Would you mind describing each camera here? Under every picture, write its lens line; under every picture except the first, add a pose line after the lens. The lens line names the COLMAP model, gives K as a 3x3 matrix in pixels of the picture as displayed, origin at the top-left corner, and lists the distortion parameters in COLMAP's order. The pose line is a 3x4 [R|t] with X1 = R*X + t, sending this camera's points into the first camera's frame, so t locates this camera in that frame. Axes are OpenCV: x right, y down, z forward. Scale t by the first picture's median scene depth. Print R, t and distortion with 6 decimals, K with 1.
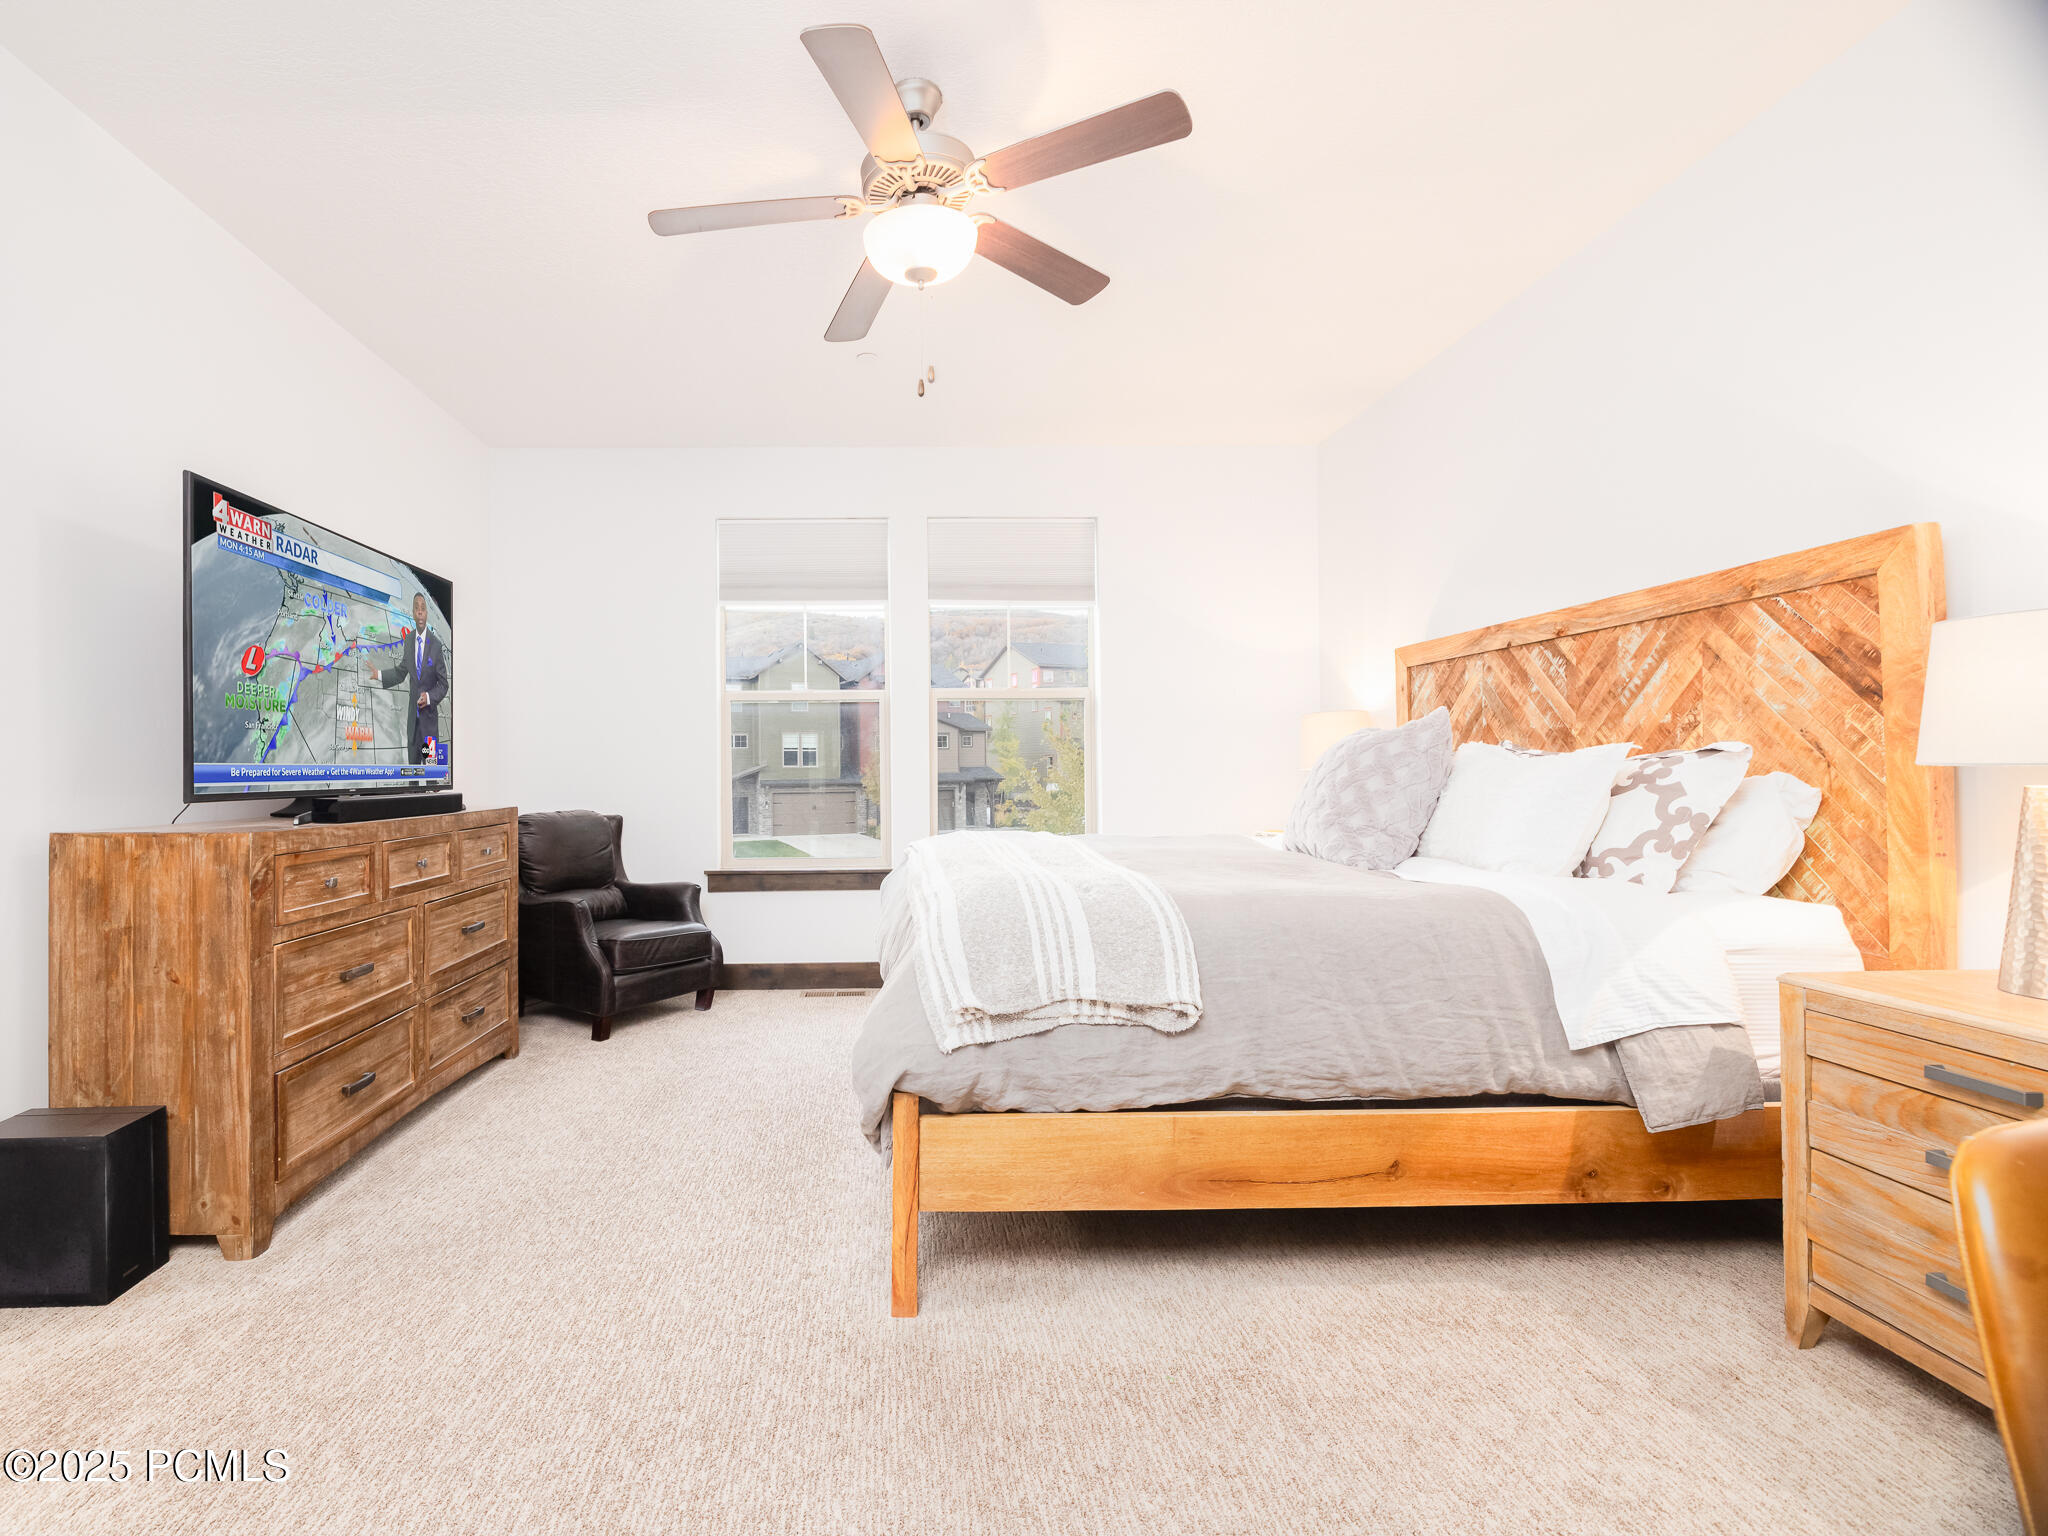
lens RADIAL K [[1071.9, 0, 985.1], [0, 1071.9, 770.8], [0, 0, 1]] dist [-0.000089, 0.000252]
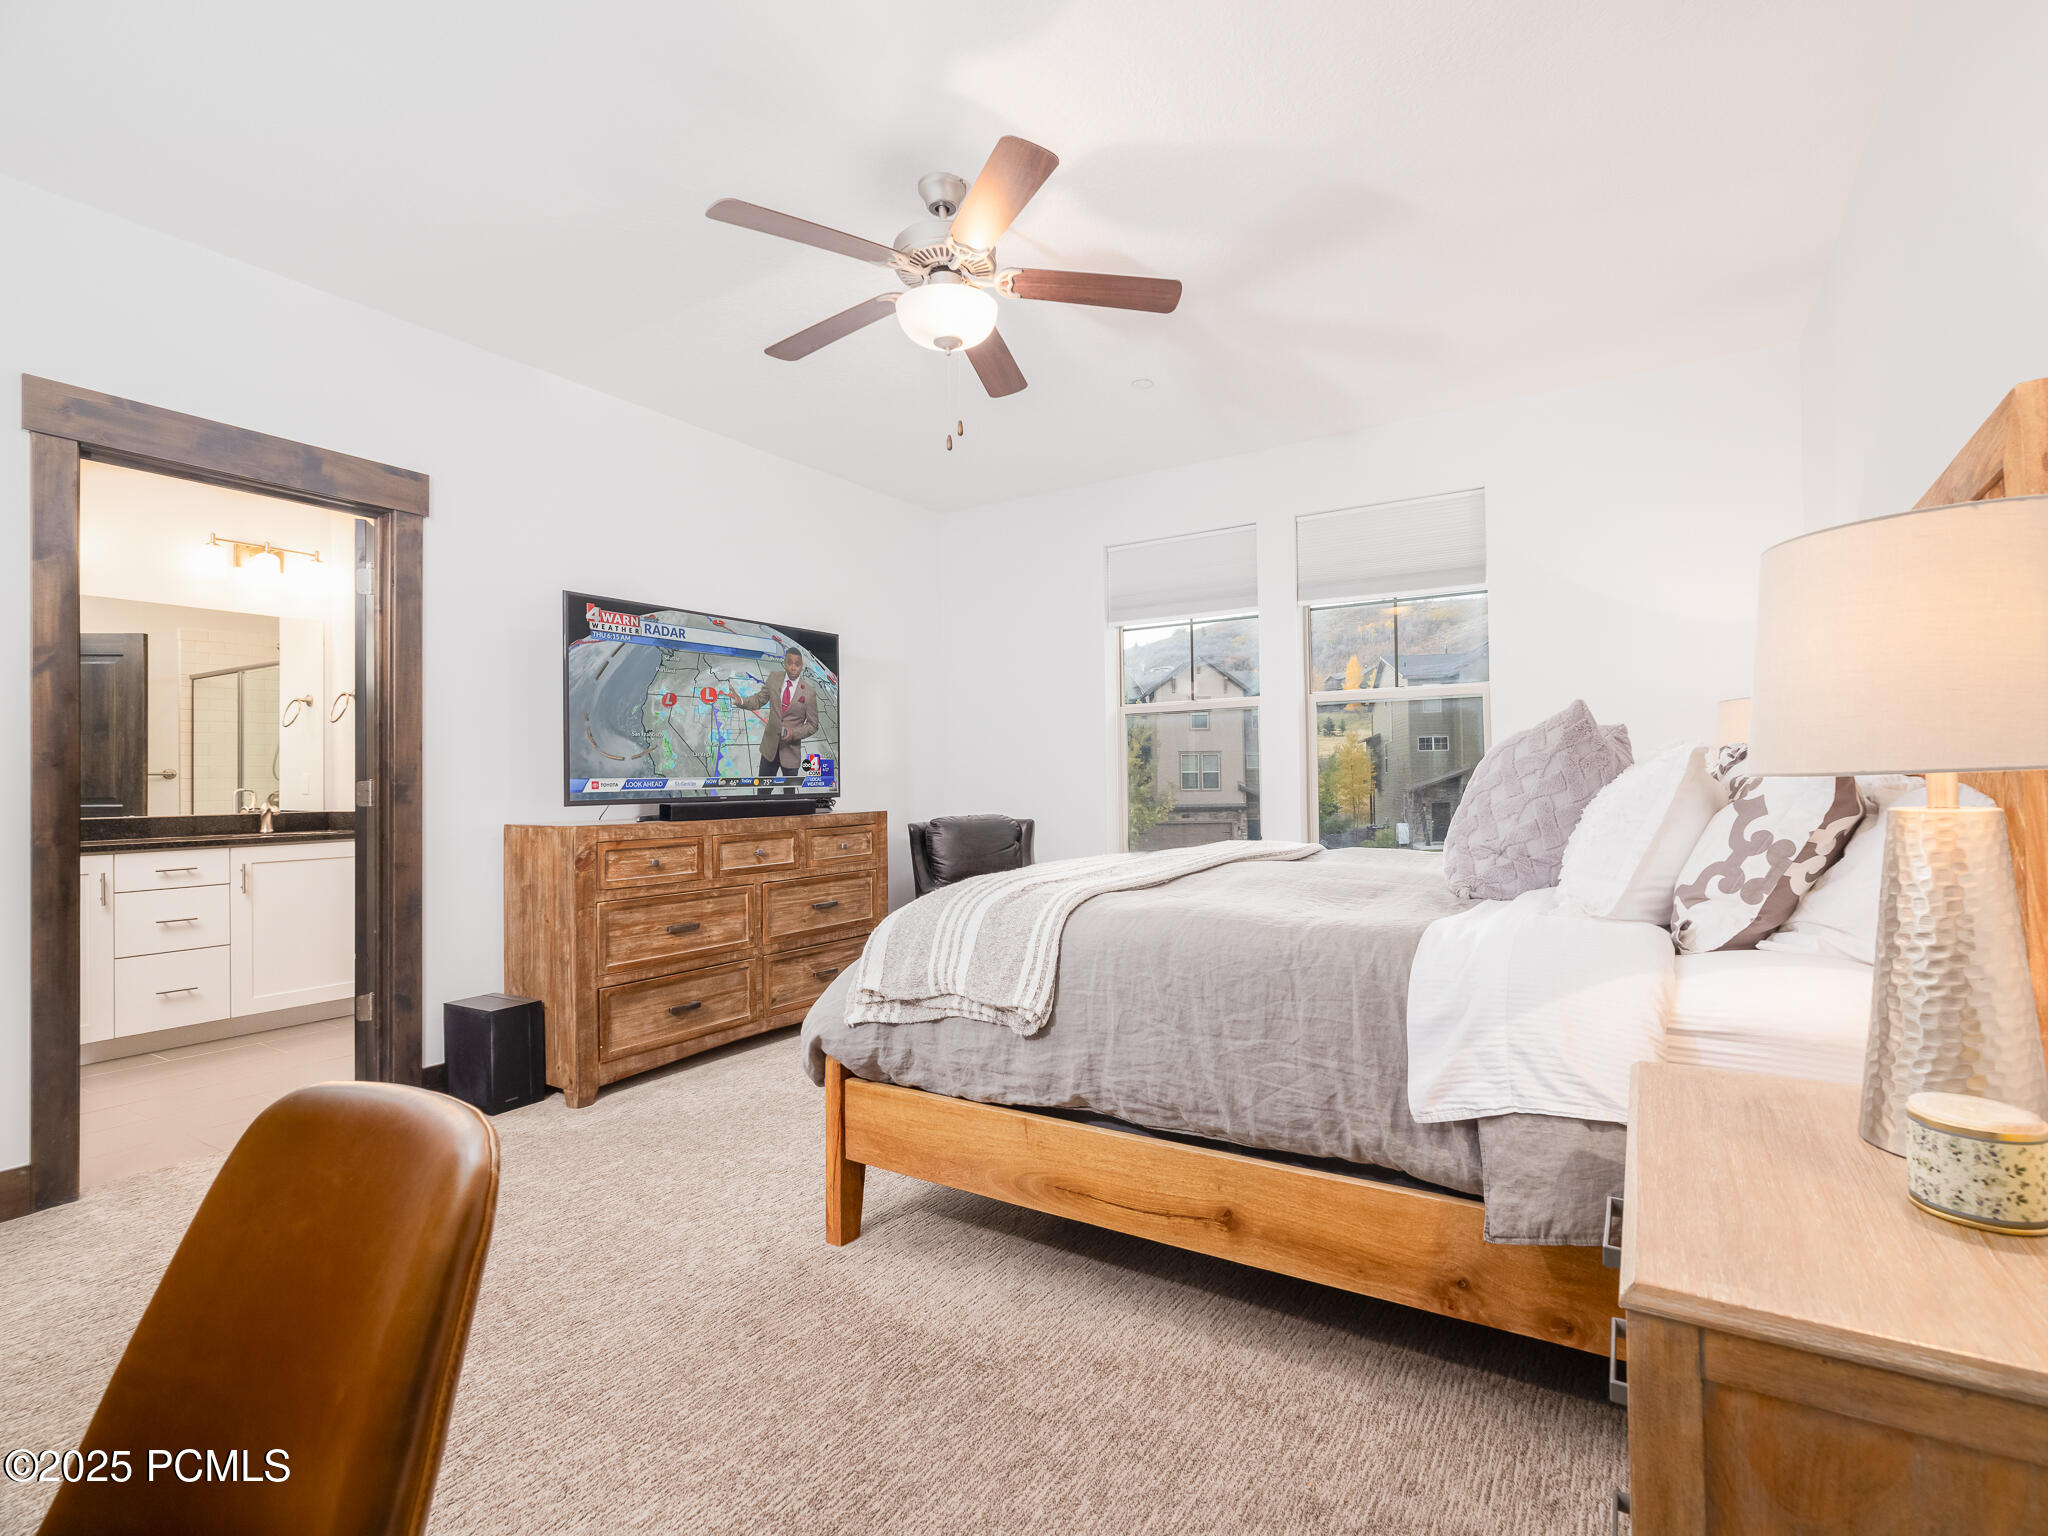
lens RADIAL K [[1071.9, 0, 985.1], [0, 1071.9, 770.8], [0, 0, 1]] dist [-0.000089, 0.000252]
pose [[0.806240, -0.010525, -0.591495, 0.673343], [0.007837, 0.999944, -0.007110, -0.005416], [0.591537, 0.001097, 0.806277, 0.123450]]
